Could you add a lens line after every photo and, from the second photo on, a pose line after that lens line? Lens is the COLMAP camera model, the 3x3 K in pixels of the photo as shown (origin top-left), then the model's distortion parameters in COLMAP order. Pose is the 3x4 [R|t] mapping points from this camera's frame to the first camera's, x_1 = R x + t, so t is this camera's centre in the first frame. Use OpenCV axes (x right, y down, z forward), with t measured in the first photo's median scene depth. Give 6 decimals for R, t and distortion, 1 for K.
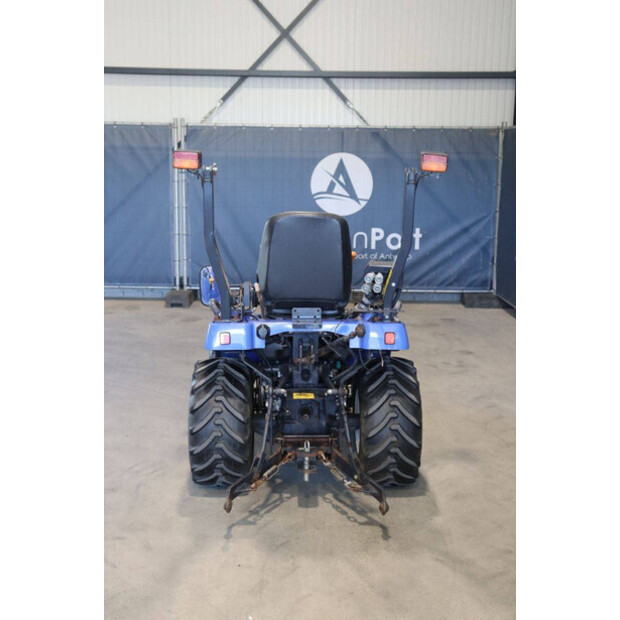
lens RADIAL K [[858.4, 0, 310.0], [0, 858.4, 310.0], [0, 0, 1]] dist [0.060984, 0.033019]
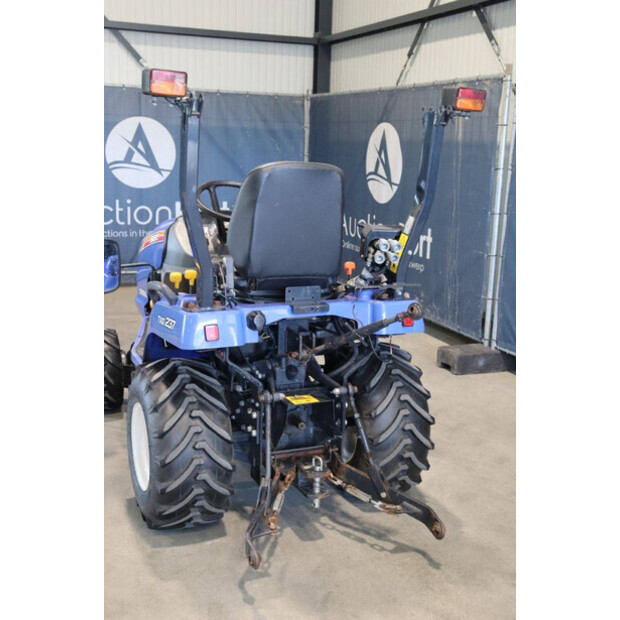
lens RADIAL K [[836.8, 0, 310.0], [0, 836.8, 310.0], [0, 0, 1]] dist [0.038282, 0.124016]
pose [[0.931978, -0.056263, 0.358123, -0.268588], [0.048771, 0.998362, 0.029928, -0.003681], [-0.359220, -0.010426, 0.933195, 0.287848]]
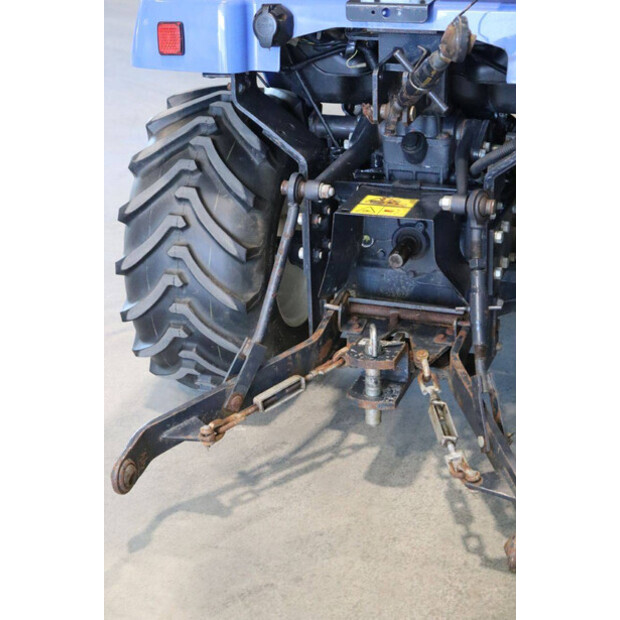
lens RADIAL K [[1364.2, 0, 310.0], [0, 1364.2, 310.0], [0, 0, 1]] dist [0.322429, 0.278356]
pose [[0.928073, 0.118393, -0.353079, 0.179208], [-0.028423, 0.967872, 0.249833, -0.005023], [0.371313, -0.221827, 0.901620, 0.437063]]
